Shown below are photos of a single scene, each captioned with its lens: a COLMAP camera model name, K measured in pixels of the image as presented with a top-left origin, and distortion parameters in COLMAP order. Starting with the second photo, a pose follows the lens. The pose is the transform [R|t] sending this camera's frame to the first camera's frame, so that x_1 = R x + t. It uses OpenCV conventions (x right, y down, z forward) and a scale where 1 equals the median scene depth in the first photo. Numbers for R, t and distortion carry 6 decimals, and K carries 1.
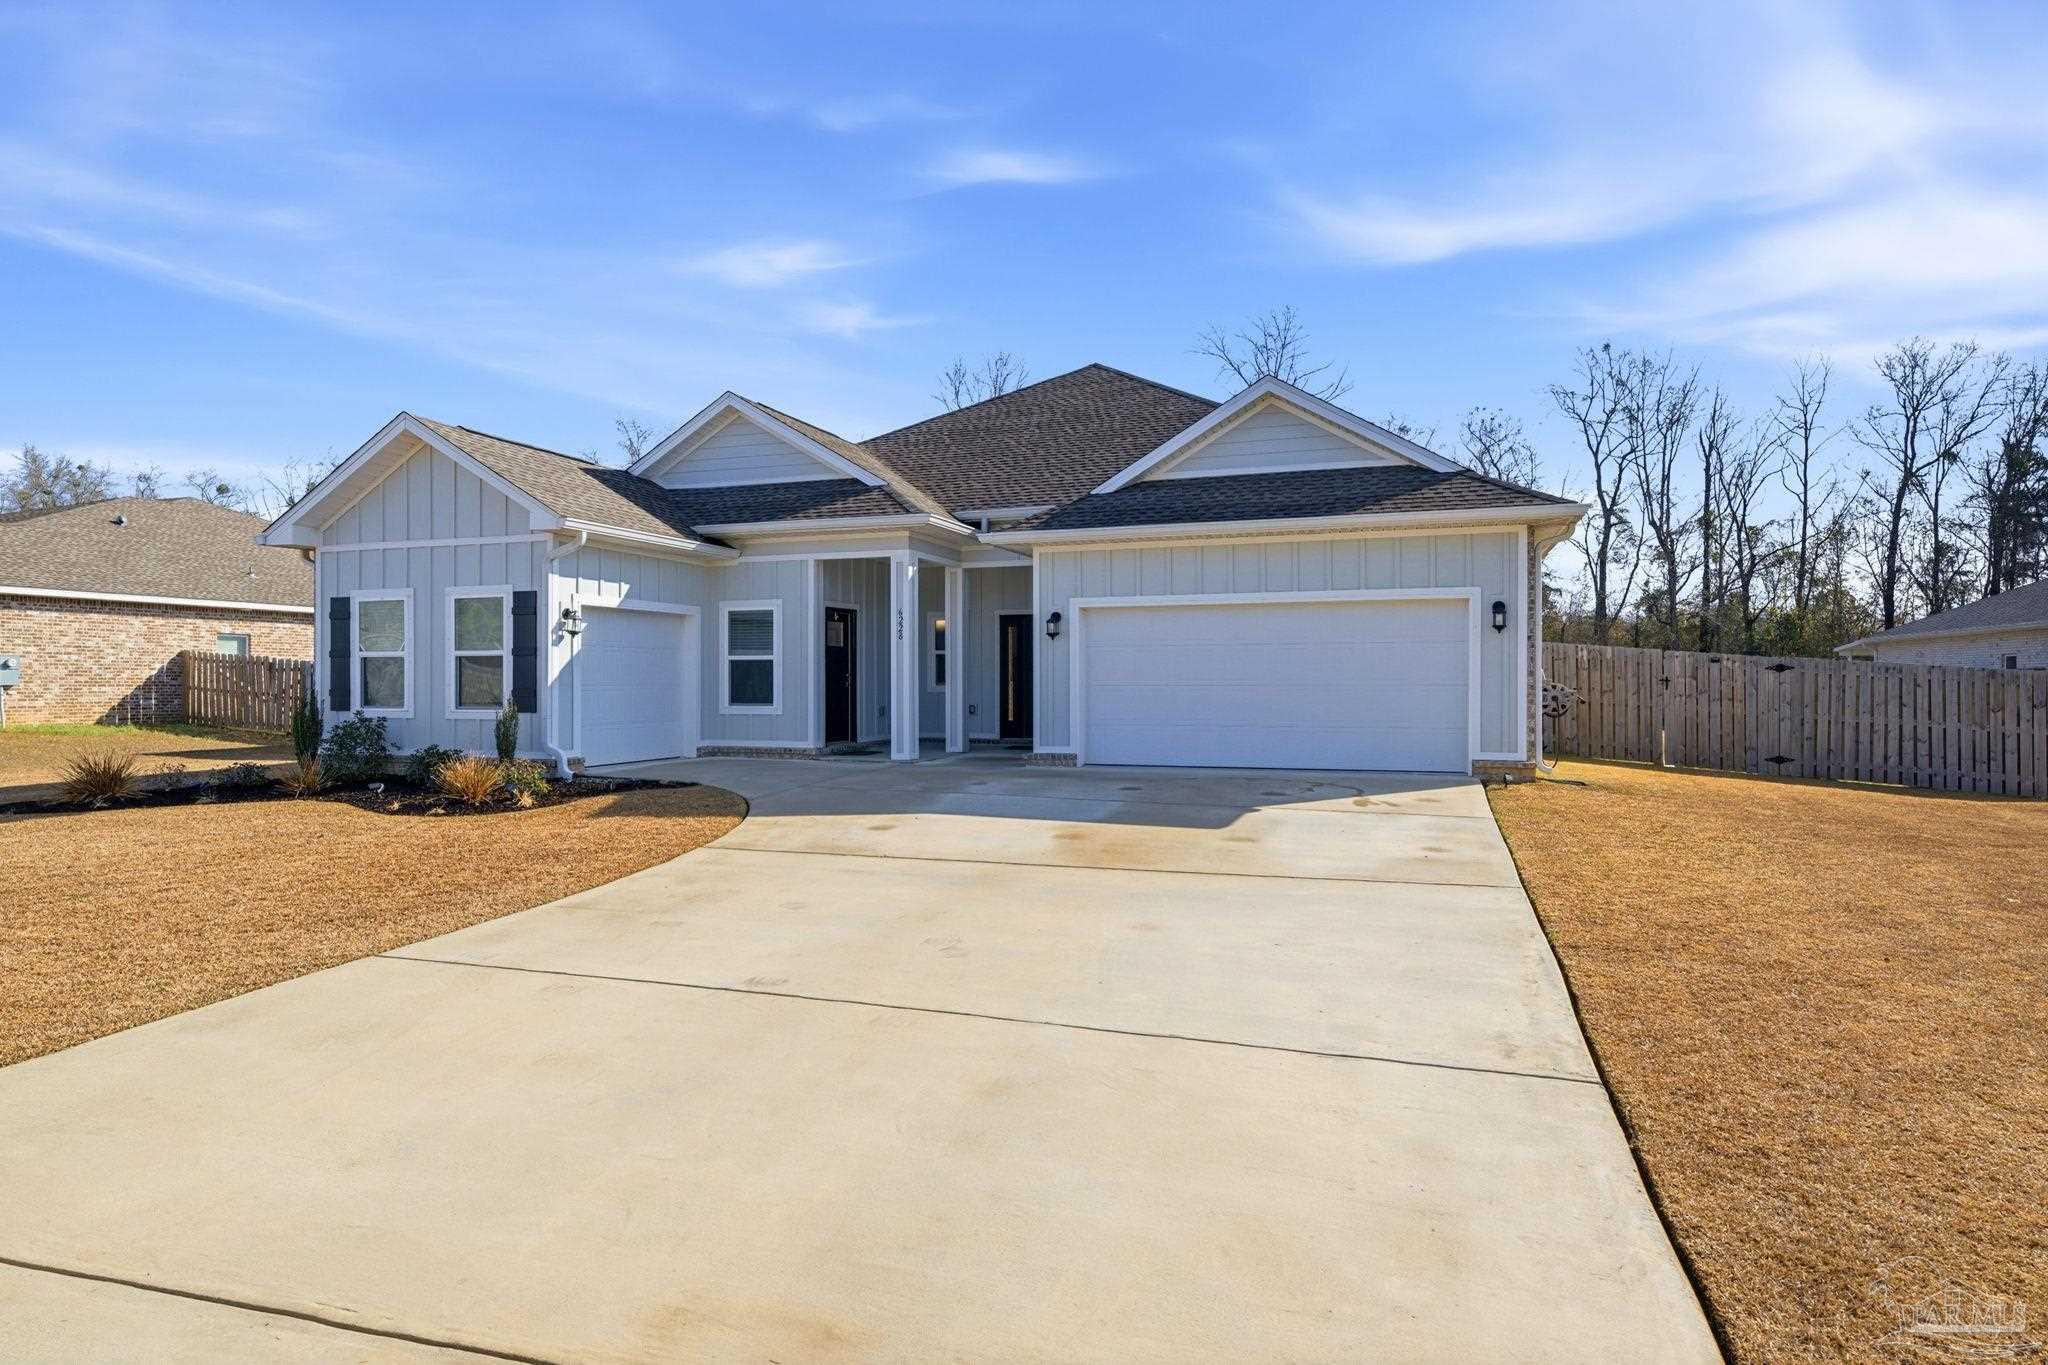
lens RADIAL K [[1137.4, 0, 1024.0], [0, 1137.4, 682.5], [0, 0, 1]] dist [-0.001762, -0.000932]
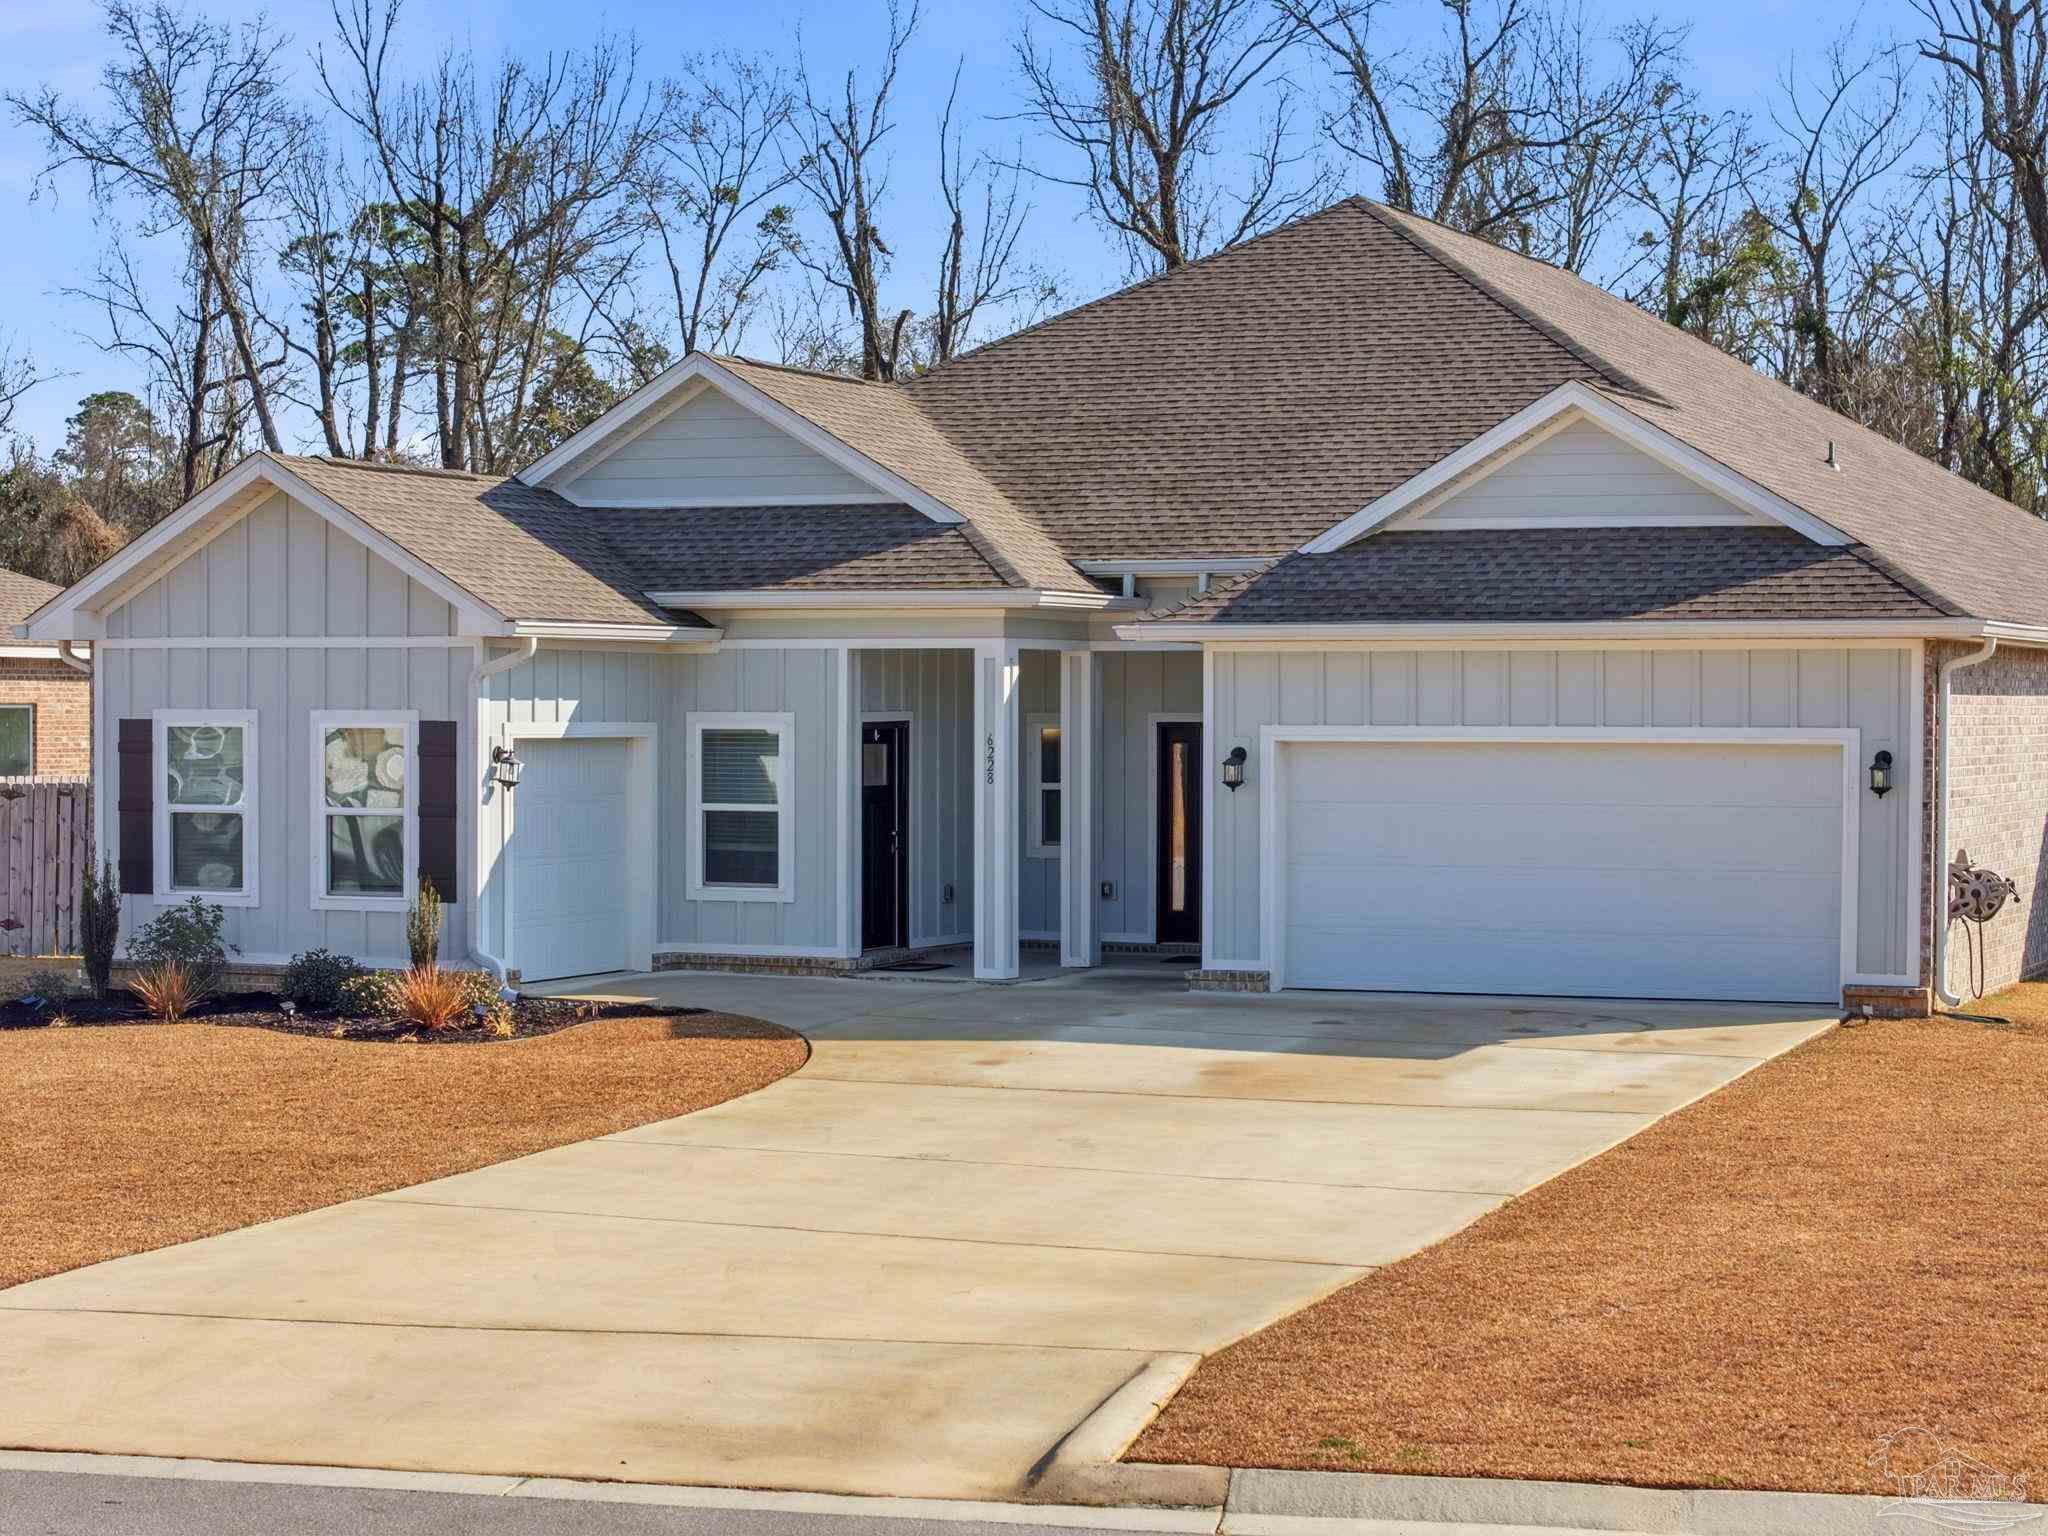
lens RADIAL K [[4062.1, 0, 1024.0], [0, 4062.1, 768.0], [0, 0, 1]] dist [-0.367893, 3.110486]
pose [[0.997529, 0.005633, -0.070036, 0.064752], [-0.004600, 0.999878, 0.014899, -0.080741], [0.070111, -0.014540, 0.997433, -1.214888]]
